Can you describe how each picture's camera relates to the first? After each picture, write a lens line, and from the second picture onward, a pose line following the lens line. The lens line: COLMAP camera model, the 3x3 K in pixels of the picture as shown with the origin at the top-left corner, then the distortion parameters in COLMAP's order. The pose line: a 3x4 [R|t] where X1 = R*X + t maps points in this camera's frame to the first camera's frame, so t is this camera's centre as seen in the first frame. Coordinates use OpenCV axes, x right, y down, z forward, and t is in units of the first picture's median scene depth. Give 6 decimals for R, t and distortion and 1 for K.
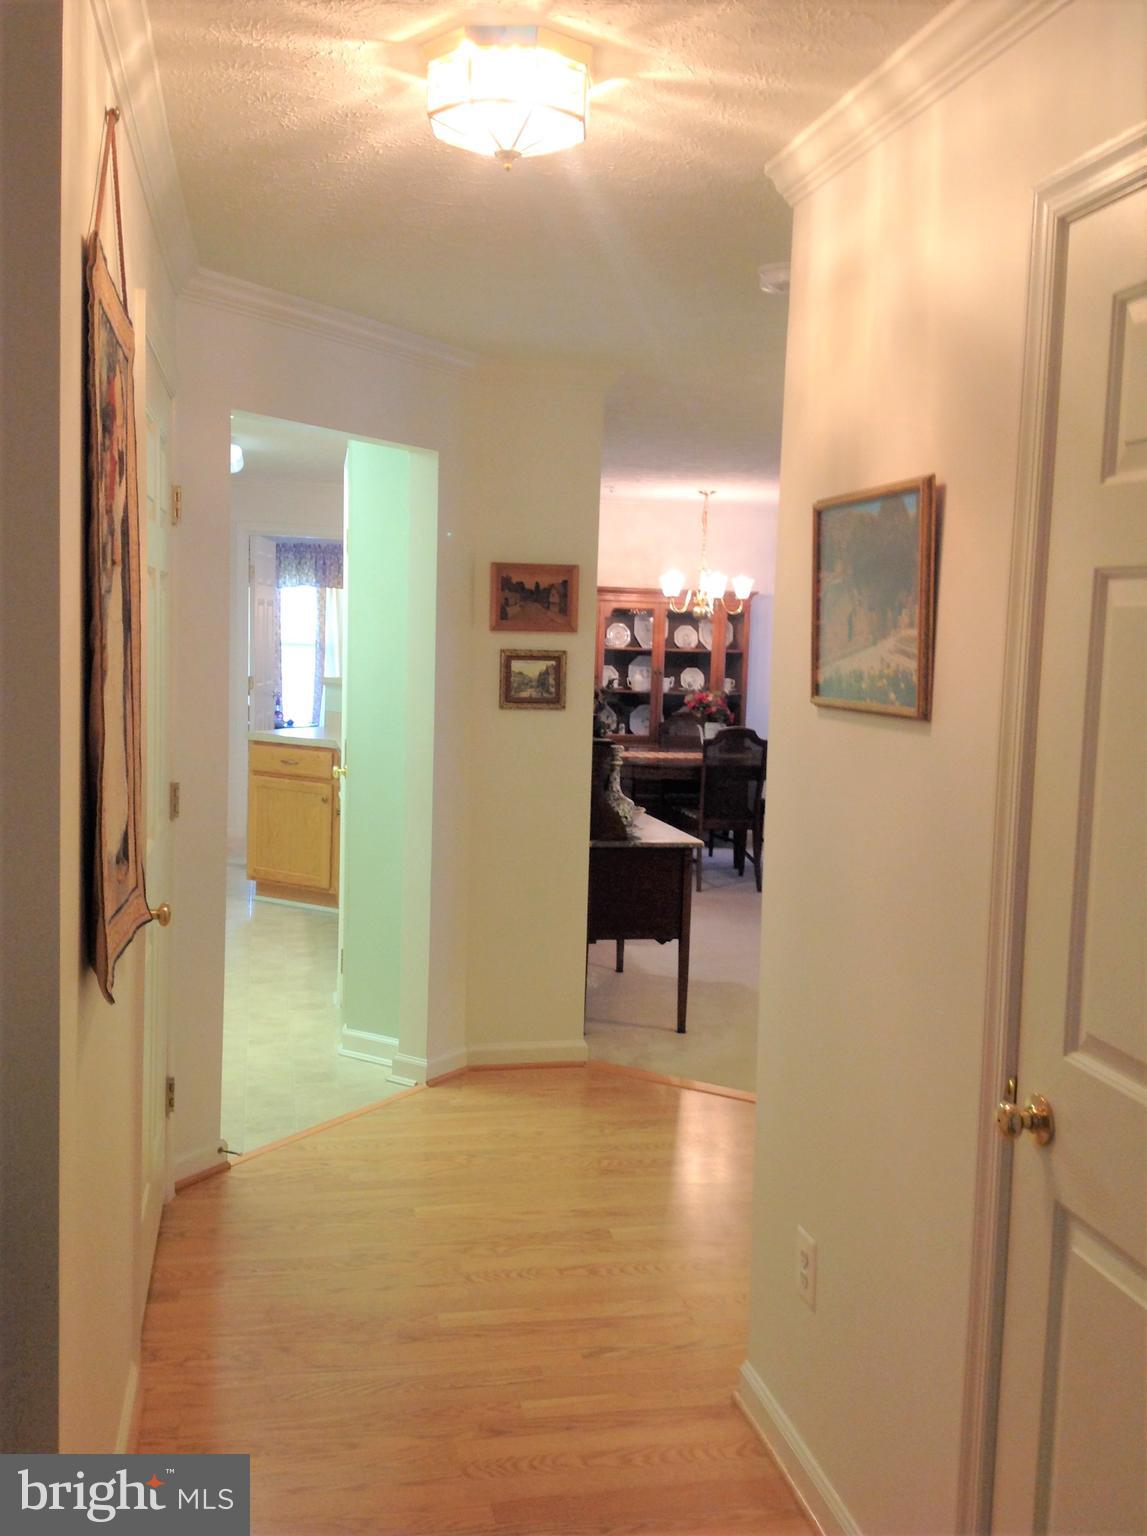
lens RADIAL K [[1430.4, 0, 577.3], [0, 1430.4, 768.9], [0, 0, 1]] dist [0.034108, 0.000000]
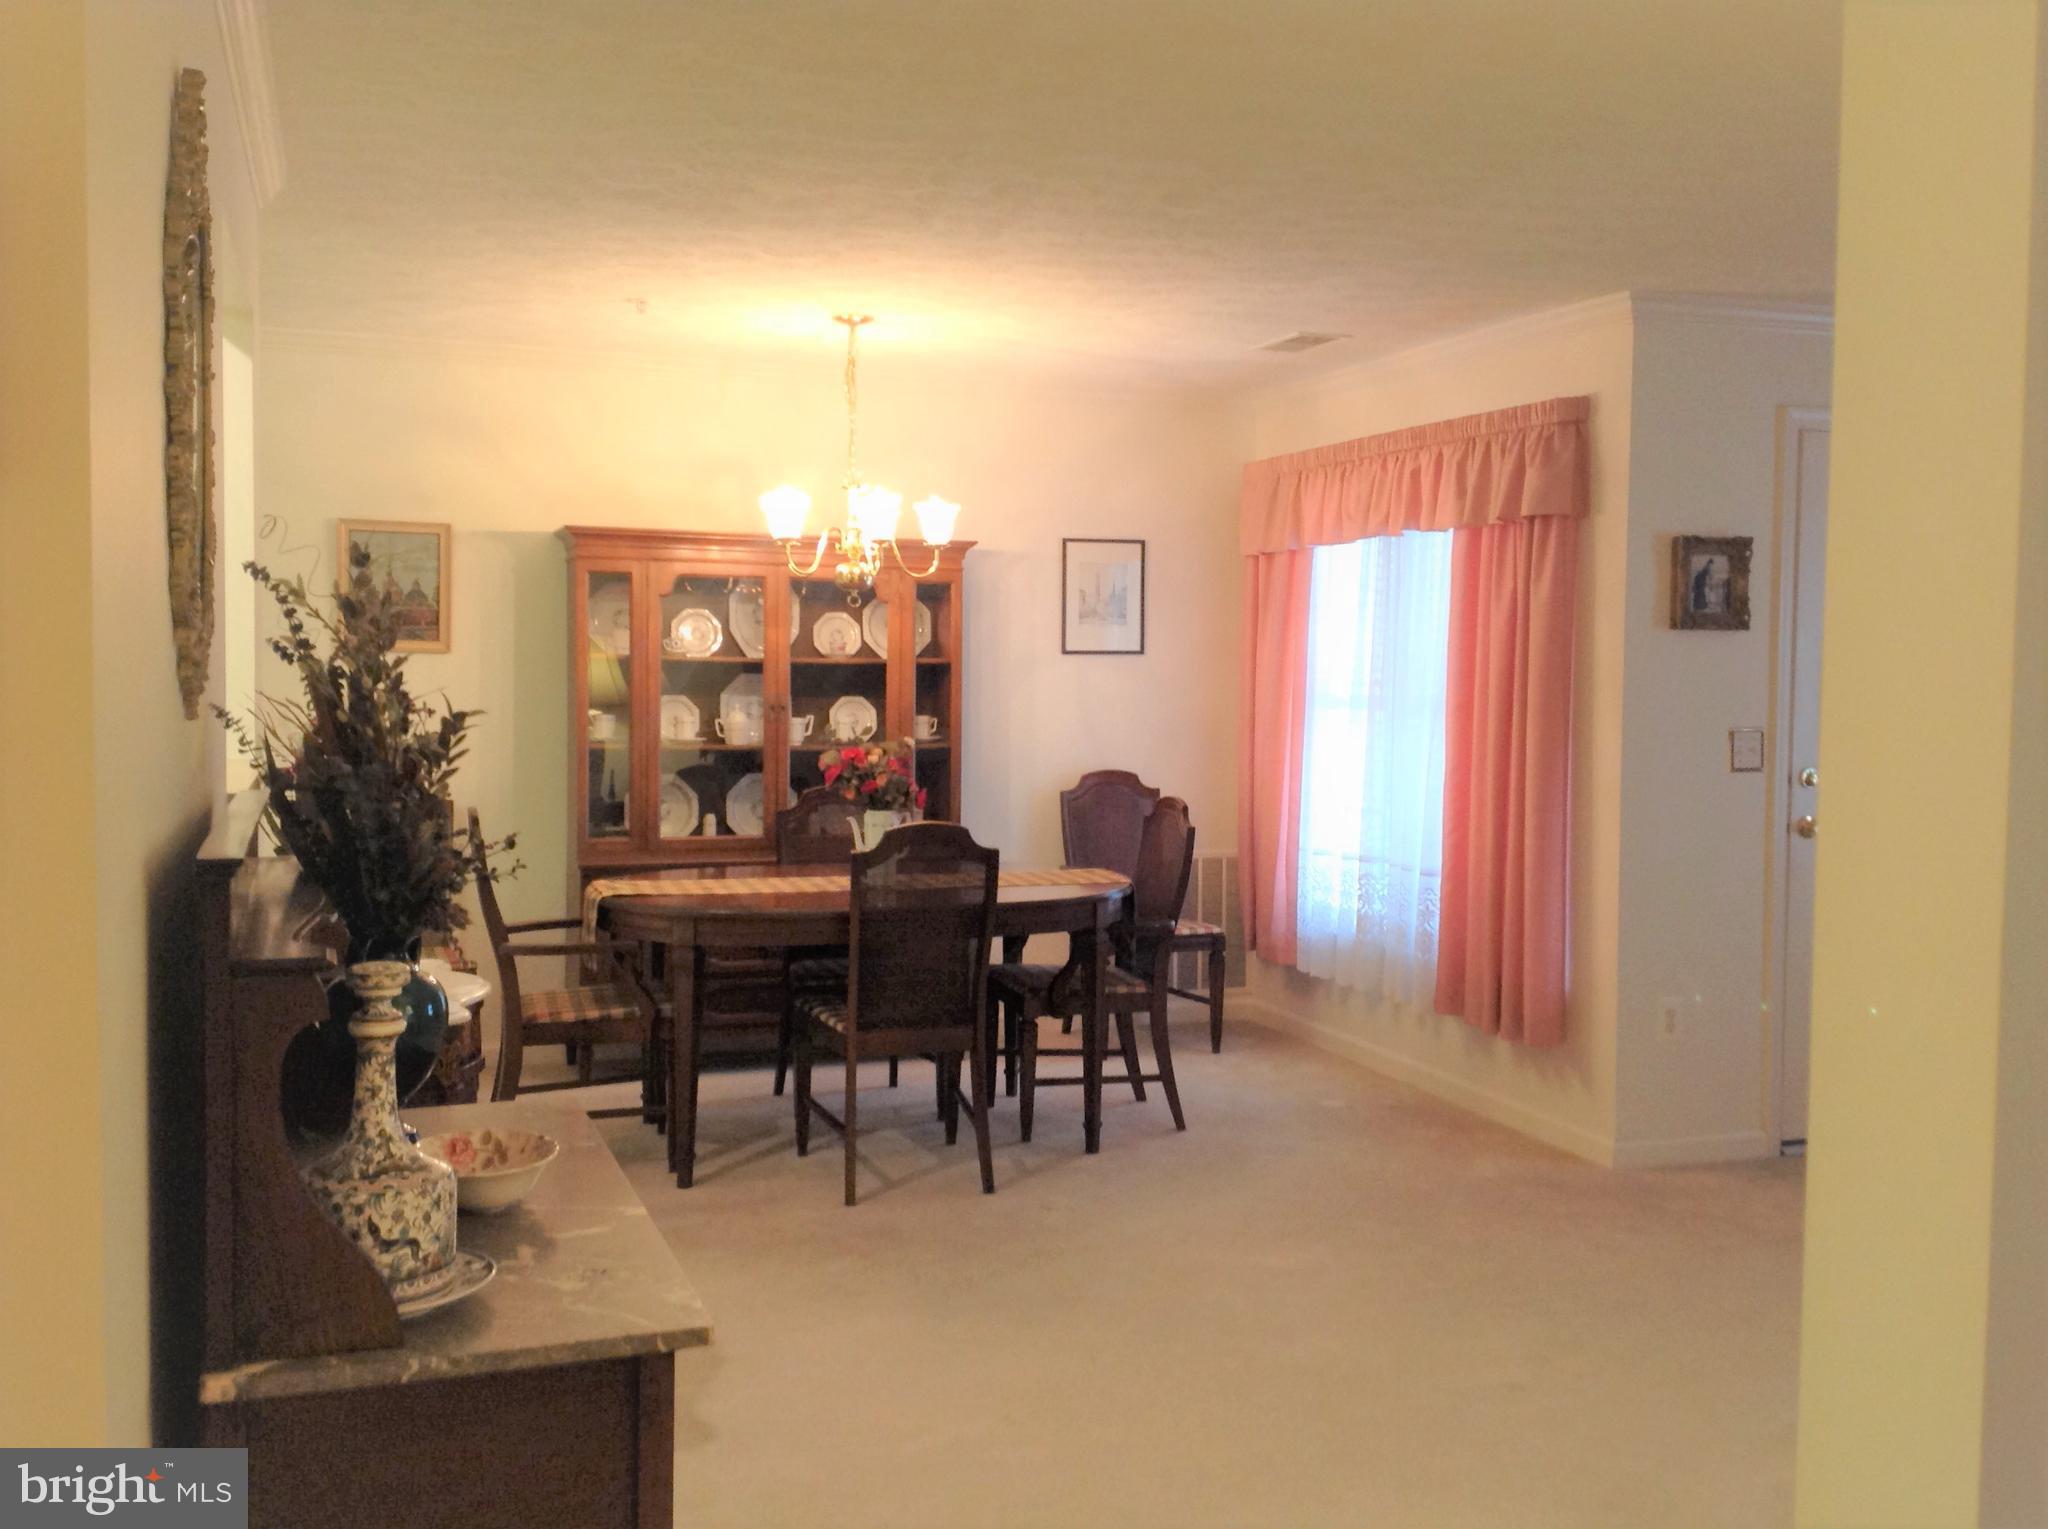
lens RADIAL K [[1907.2, 0, 1009.8], [0, 1907.2, 775.2], [0, 0, 1]] dist [0.034108, 0.000000]
pose [[0.992450, -0.026844, 0.119674, 0.056614], [0.031081, 0.998949, -0.033684, -0.019666], [-0.118644, 0.037149, 0.992242, 0.346957]]
